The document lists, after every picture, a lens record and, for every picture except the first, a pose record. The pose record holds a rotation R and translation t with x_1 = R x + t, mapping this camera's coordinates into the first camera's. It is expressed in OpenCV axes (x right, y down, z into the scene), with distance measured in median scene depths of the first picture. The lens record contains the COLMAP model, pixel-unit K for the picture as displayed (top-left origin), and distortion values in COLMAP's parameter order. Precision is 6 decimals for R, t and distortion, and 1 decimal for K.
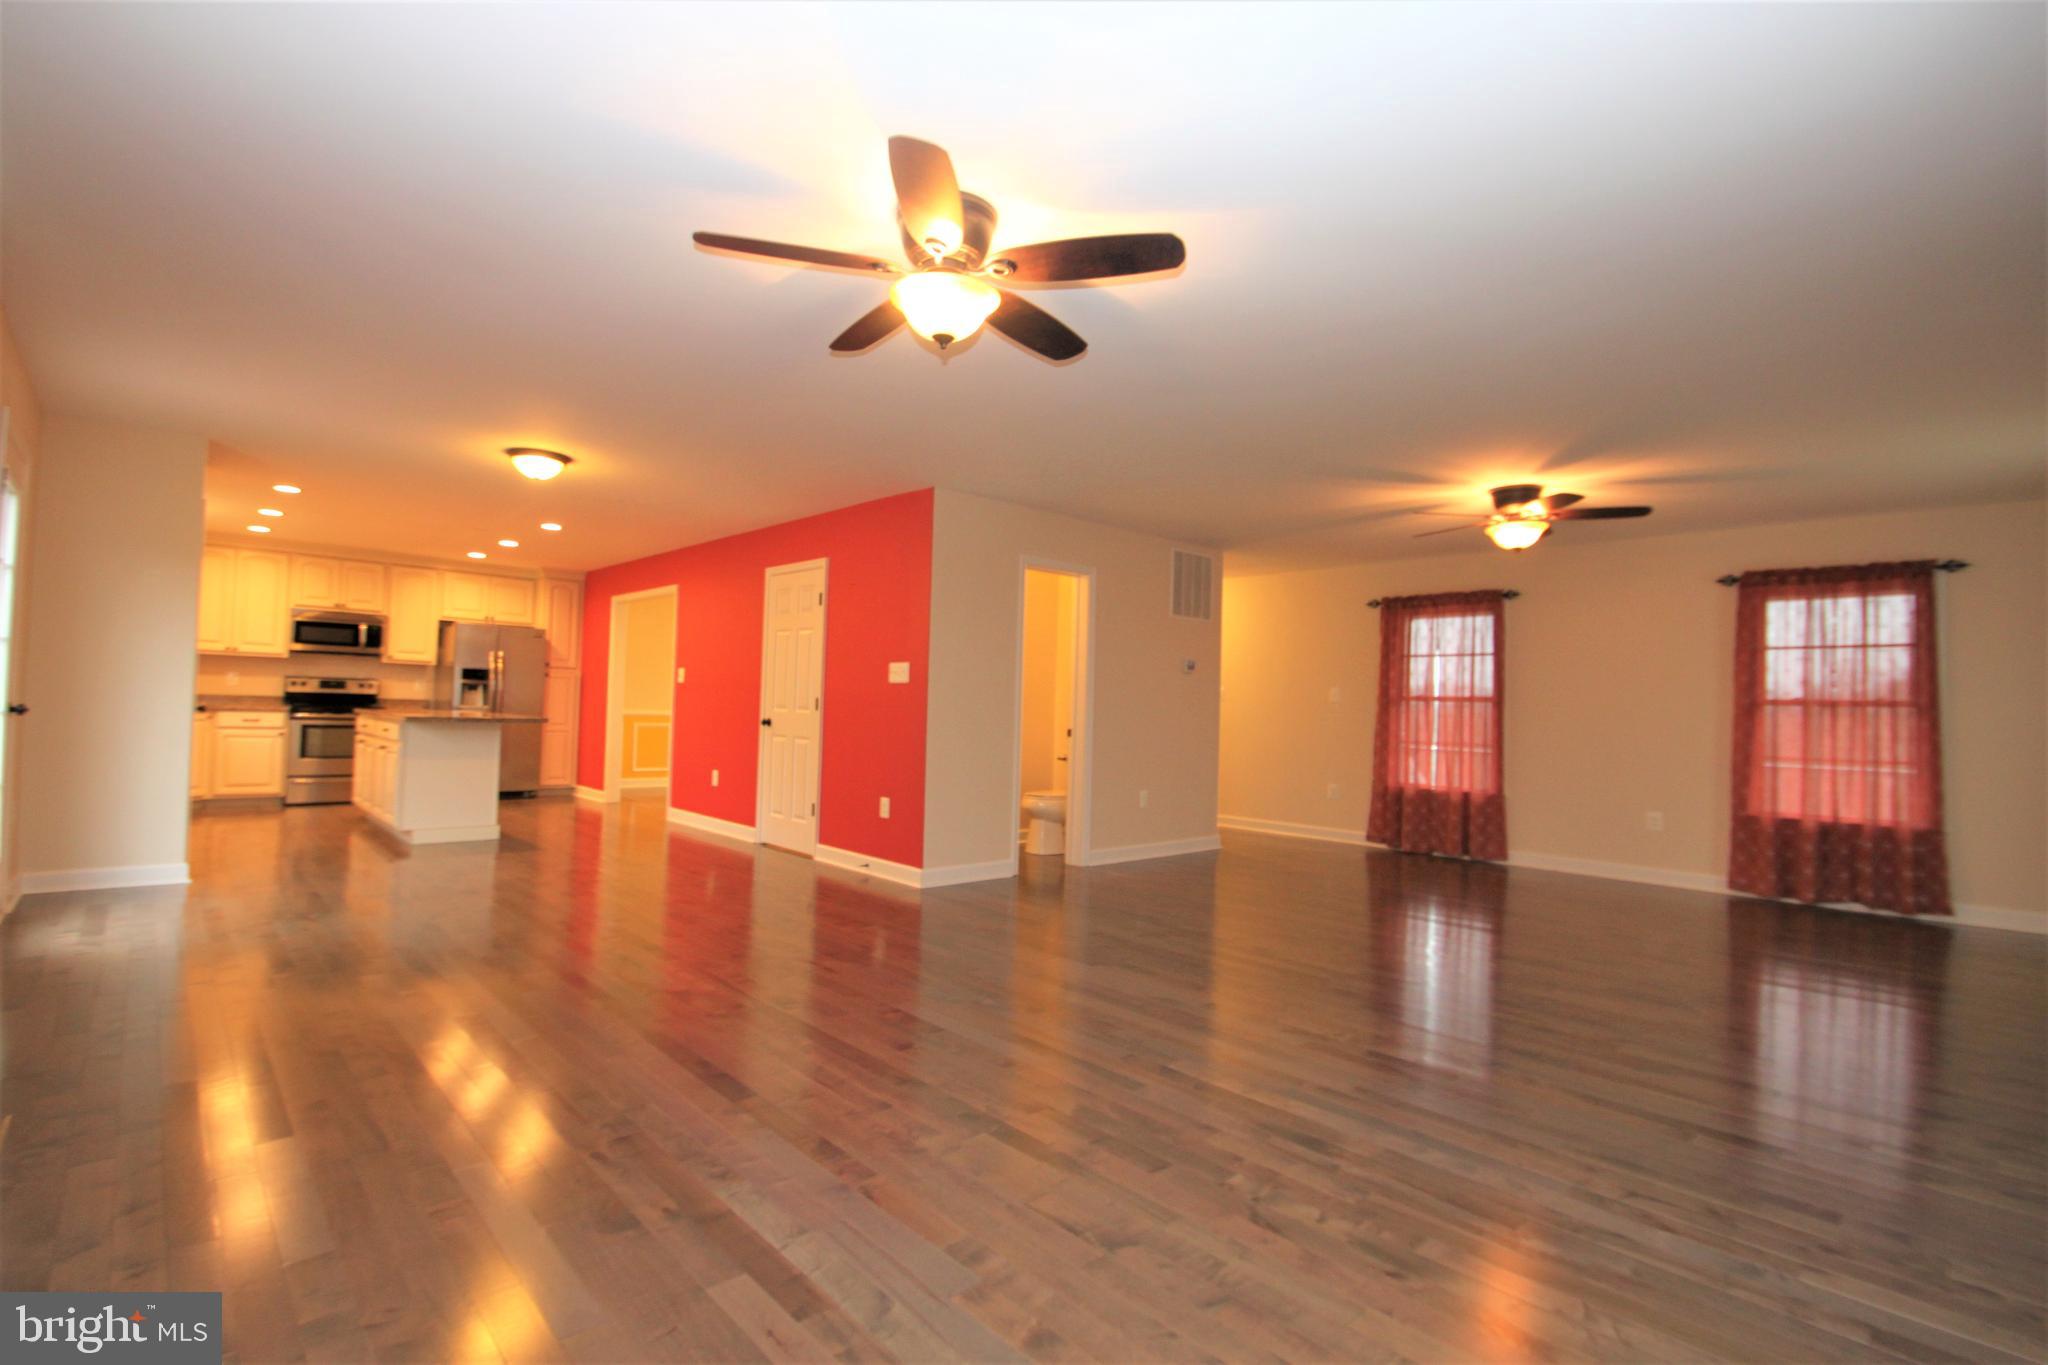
lens RADIAL K [[950.0, 0, 1024.4], [0, 950.0, 681.3], [0, 0, 1]] dist [0.001982, -0.010848]
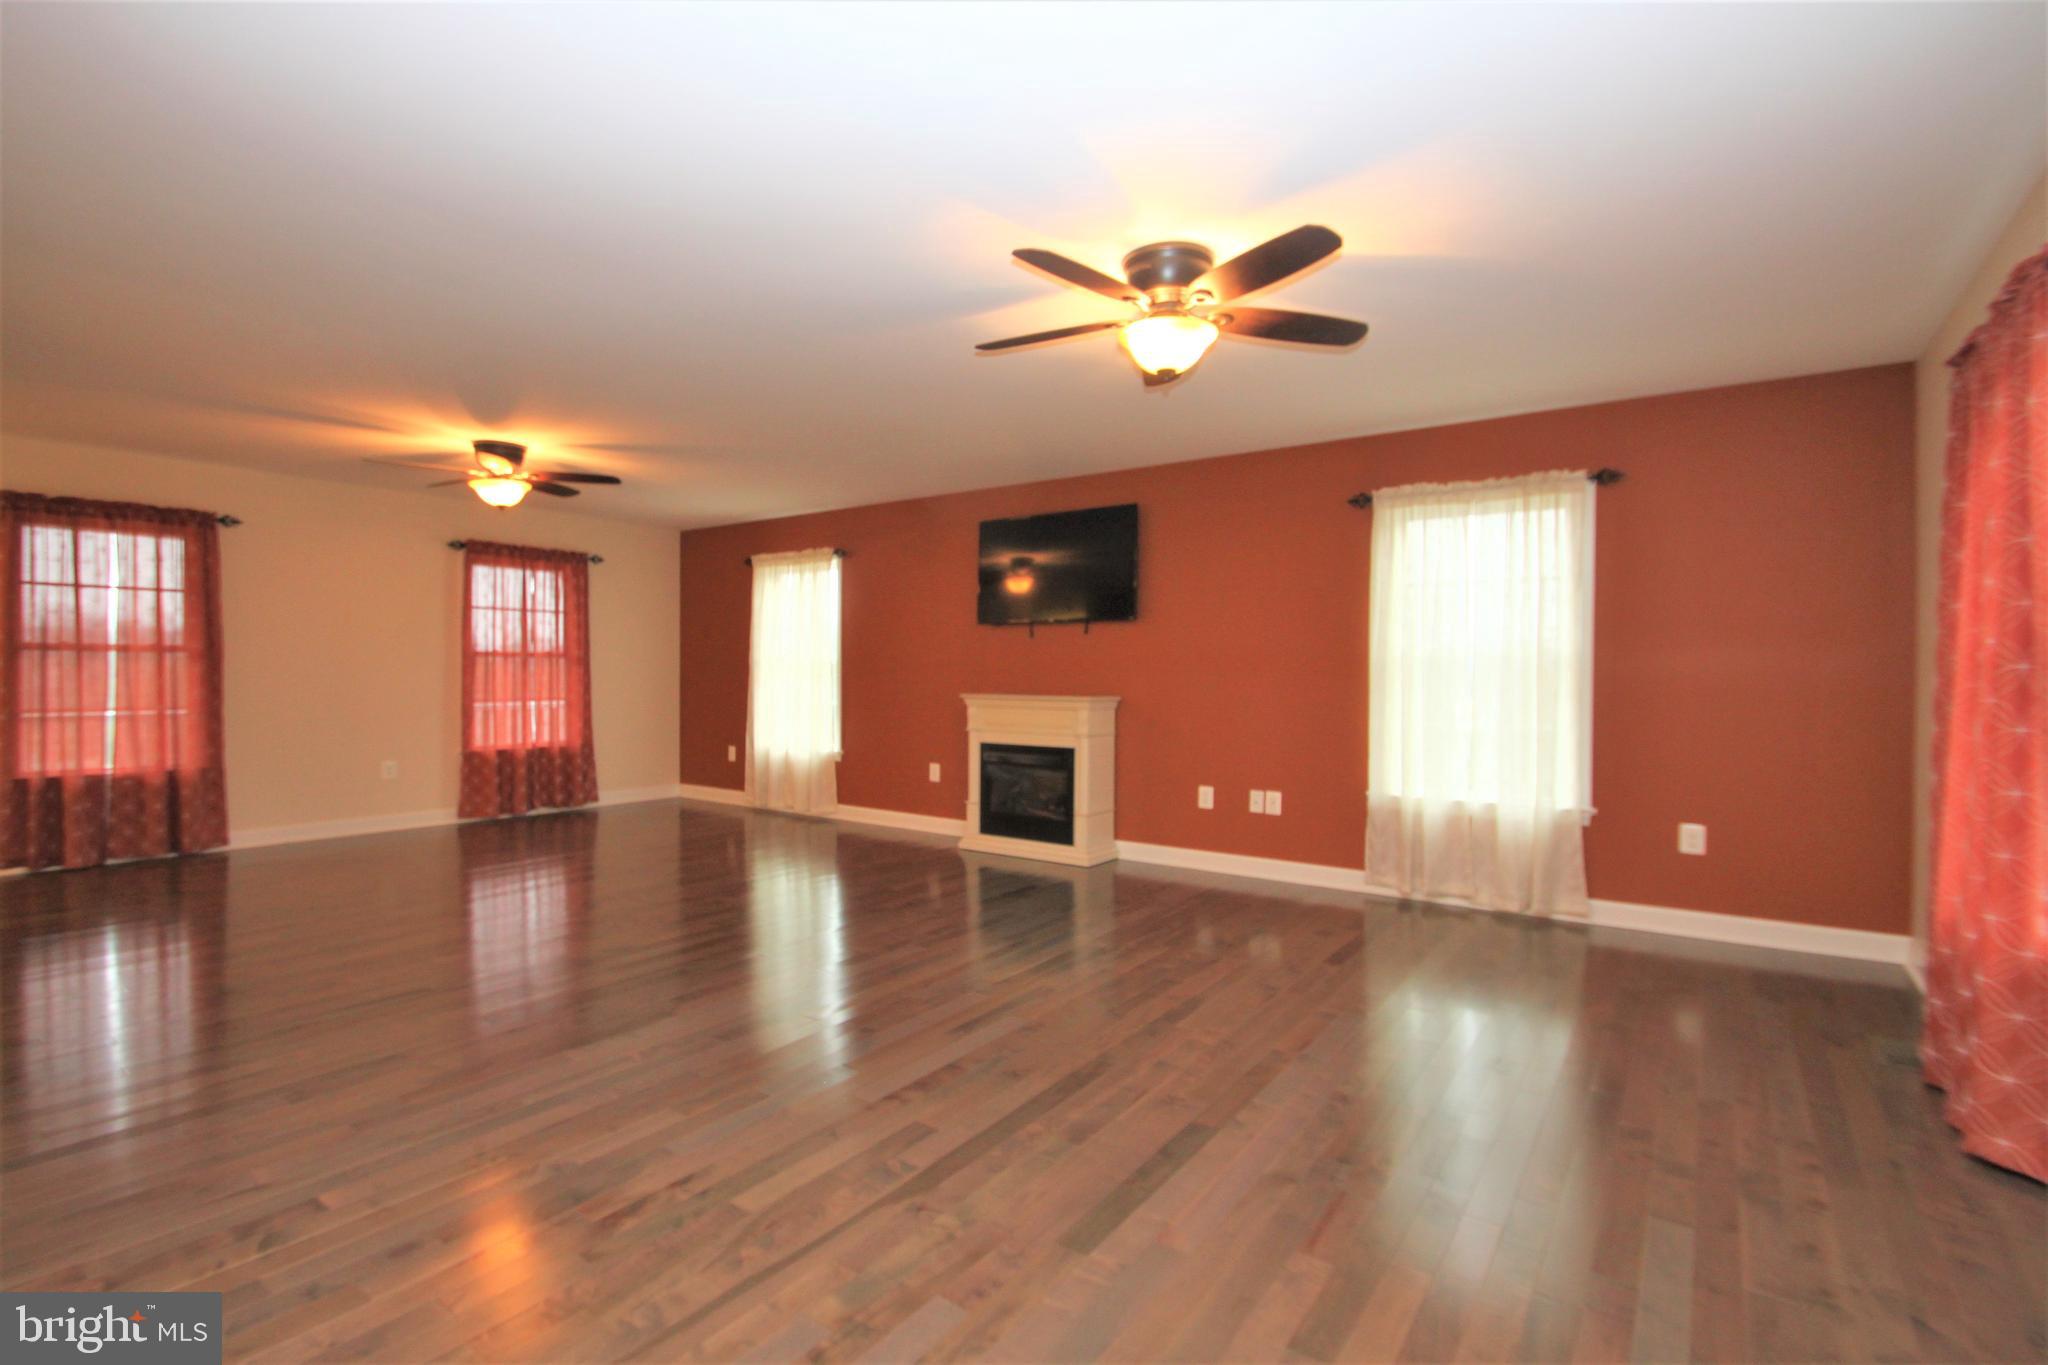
lens RADIAL K [[921.0, 0, 1008.4], [0, 921.0, 685.9], [0, 0, 1]] dist [0.001735, 0.000125]
pose [[-0.163655, -0.039629, 0.985721, -0.398853], [-0.034563, 0.998810, 0.034417, -0.000045], [-0.985912, -0.028437, -0.164830, 0.484924]]
